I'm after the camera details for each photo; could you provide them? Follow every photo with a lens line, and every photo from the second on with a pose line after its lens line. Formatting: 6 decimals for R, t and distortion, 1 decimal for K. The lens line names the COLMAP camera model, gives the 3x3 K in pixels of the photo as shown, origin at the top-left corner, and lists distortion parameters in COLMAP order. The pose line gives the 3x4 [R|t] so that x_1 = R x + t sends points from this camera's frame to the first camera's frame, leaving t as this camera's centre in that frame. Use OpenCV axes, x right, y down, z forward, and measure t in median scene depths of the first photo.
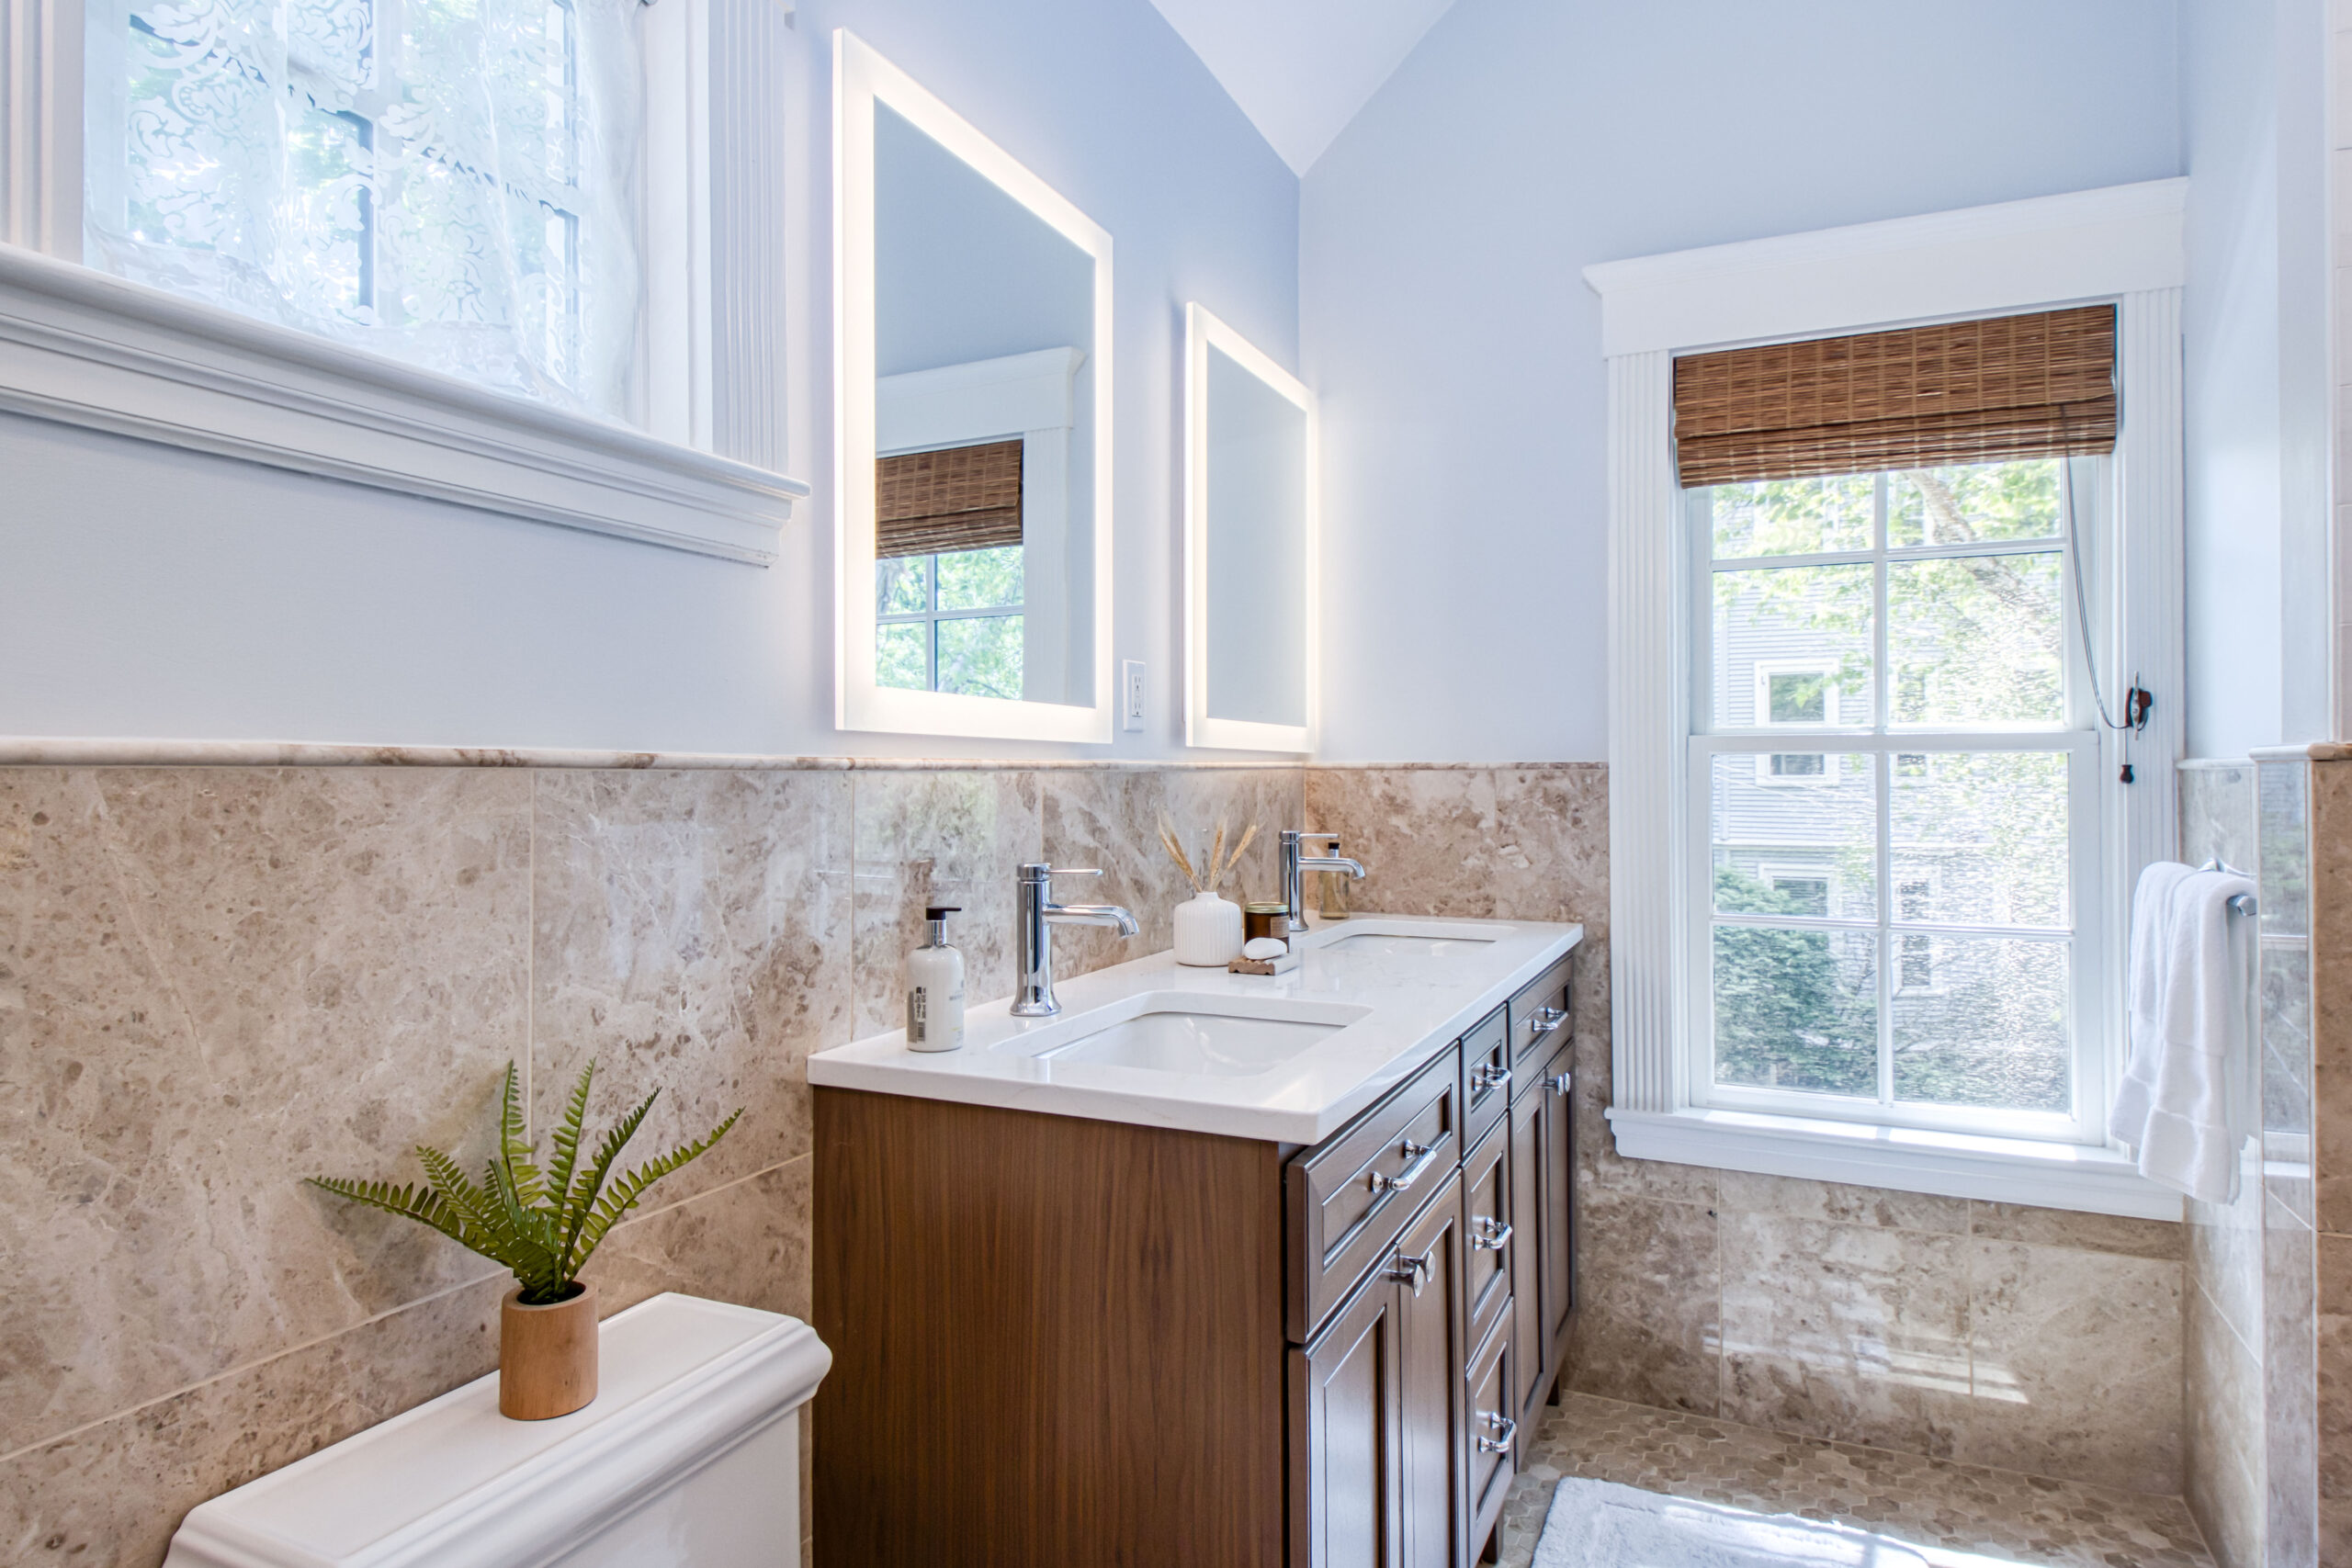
lens RADIAL K [[1403.9, 0, 1176.0], [0, 1403.9, 784.0], [0, 0, 1]] dist [0.026671, -0.025103]
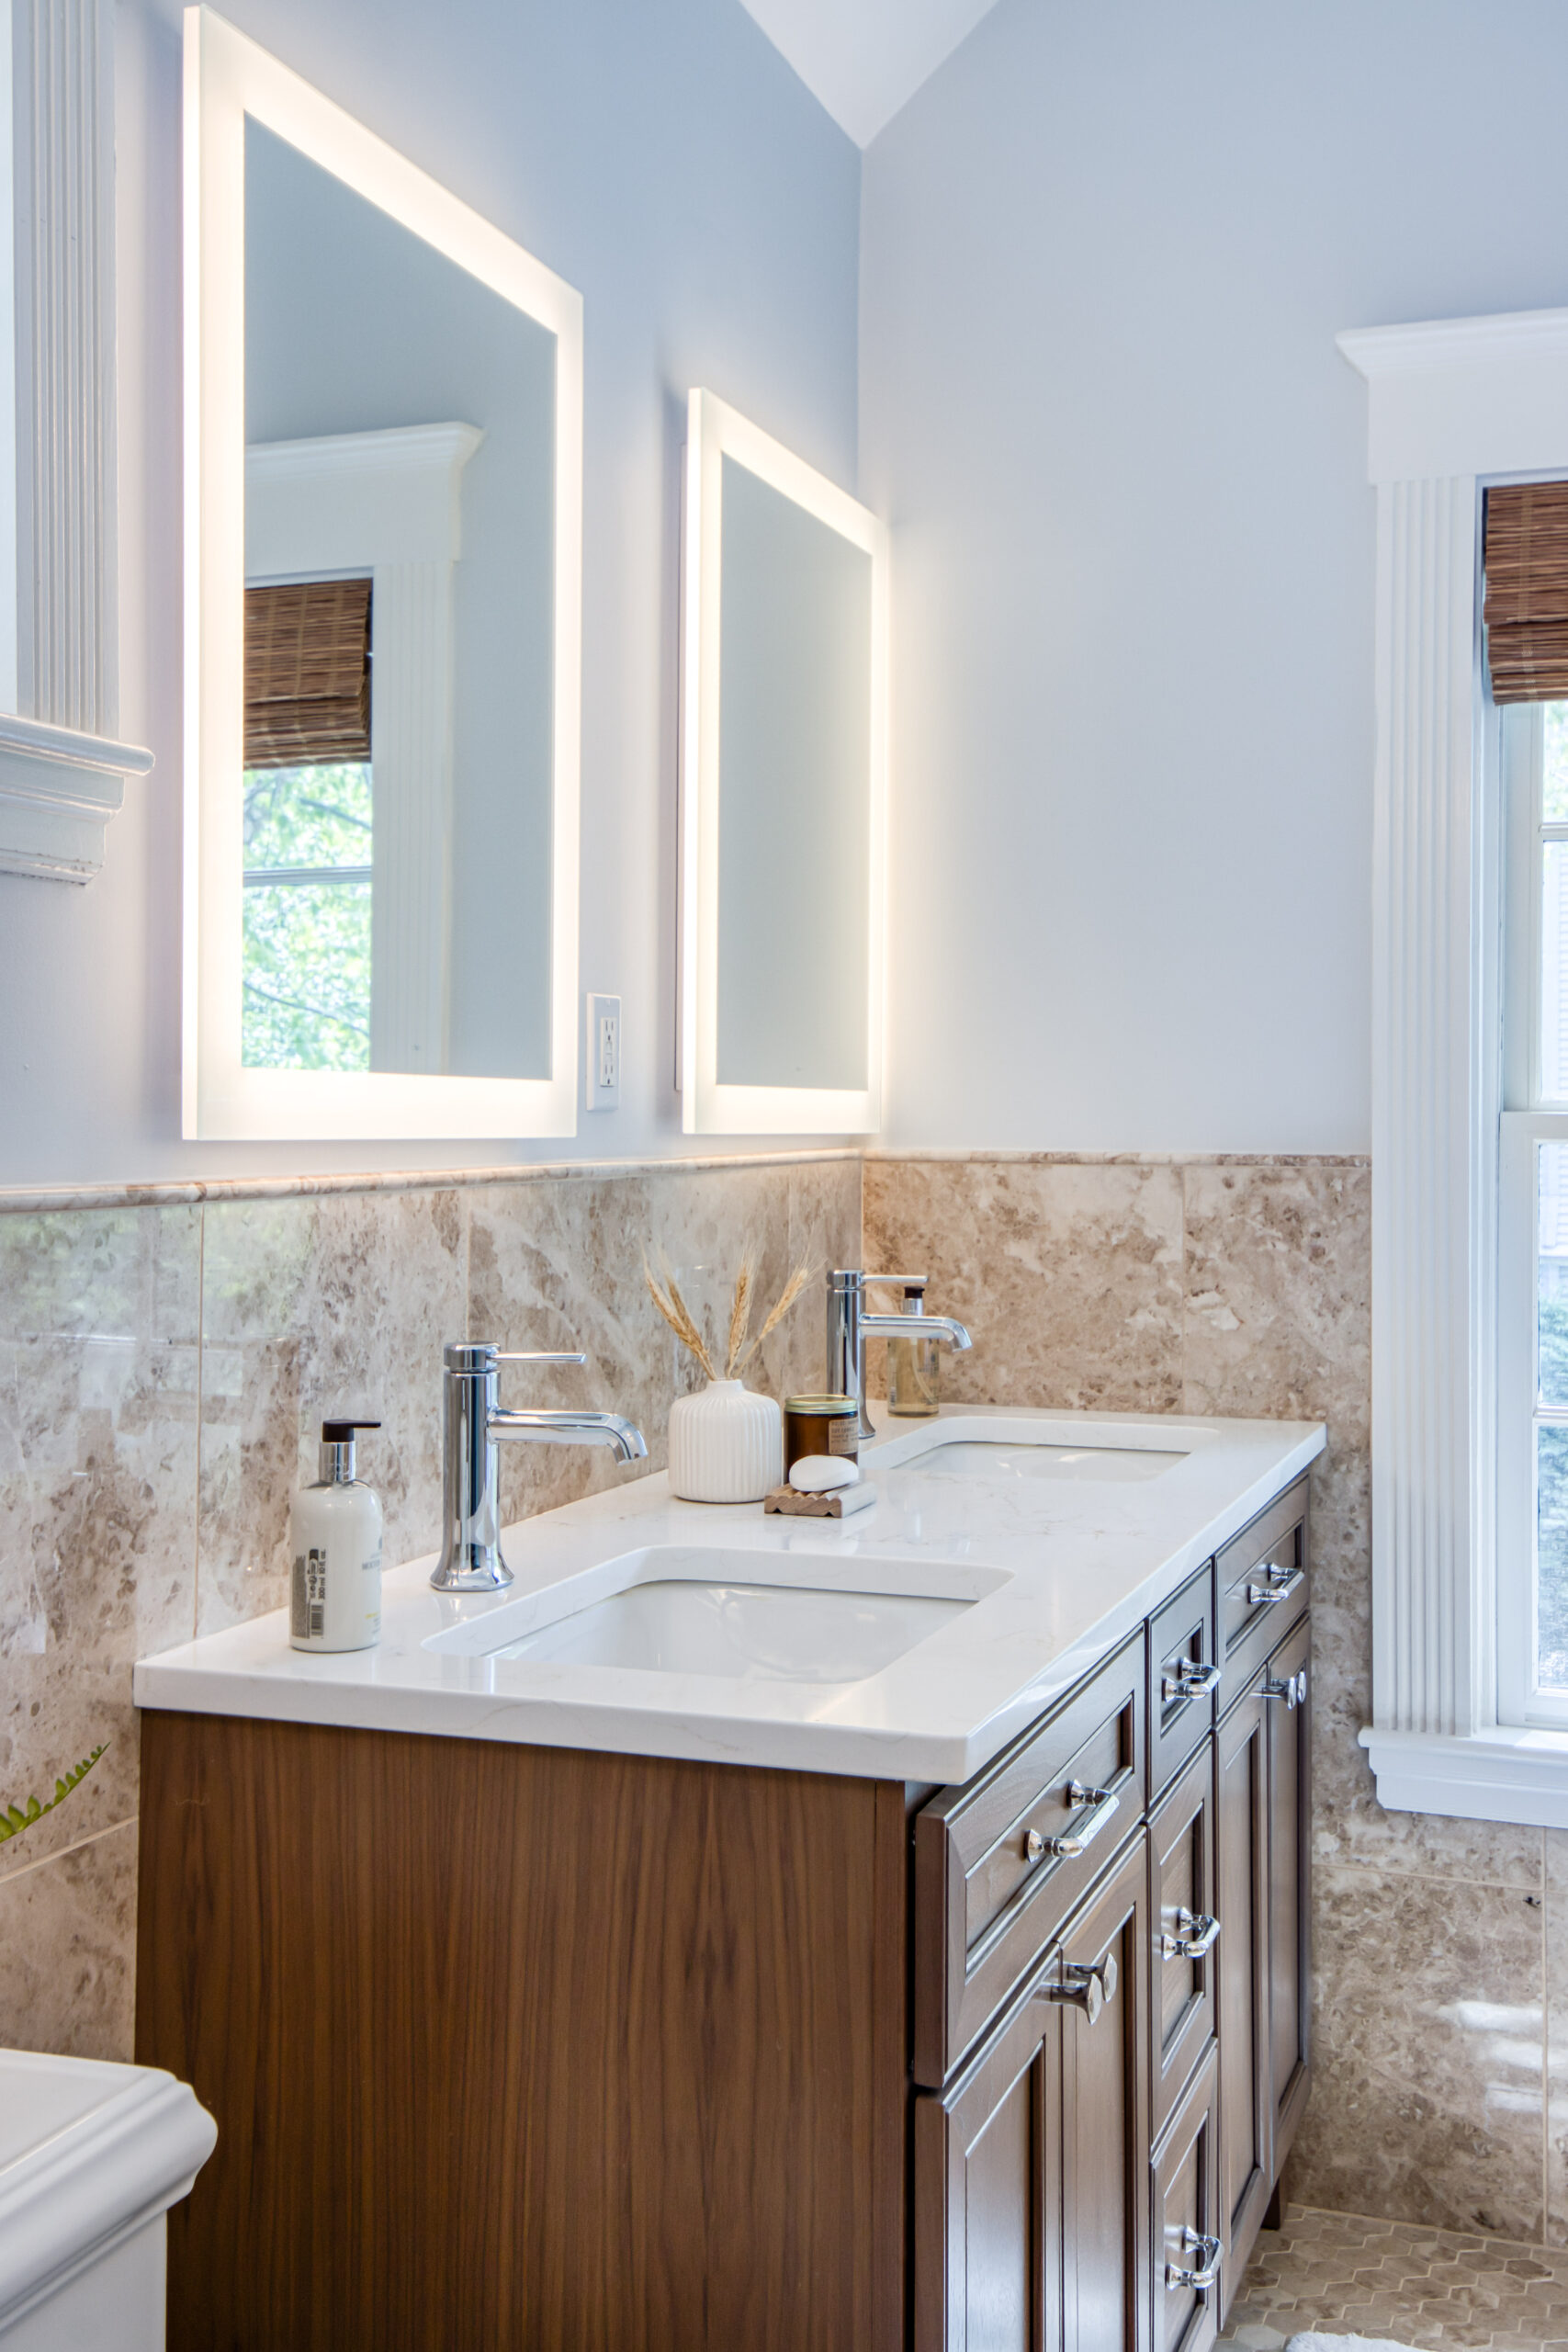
lens RADIAL K [[2656.5, 0, 784.0], [0, 2656.5, 1176.0], [0, 0, 1]] dist [0.085200, -0.078090]
pose [[0.995741, 0.003549, 0.092131, -0.058402], [-0.005106, 0.999848, 0.016675, -0.029940], [-0.092057, -0.017074, 0.995607, -0.139936]]
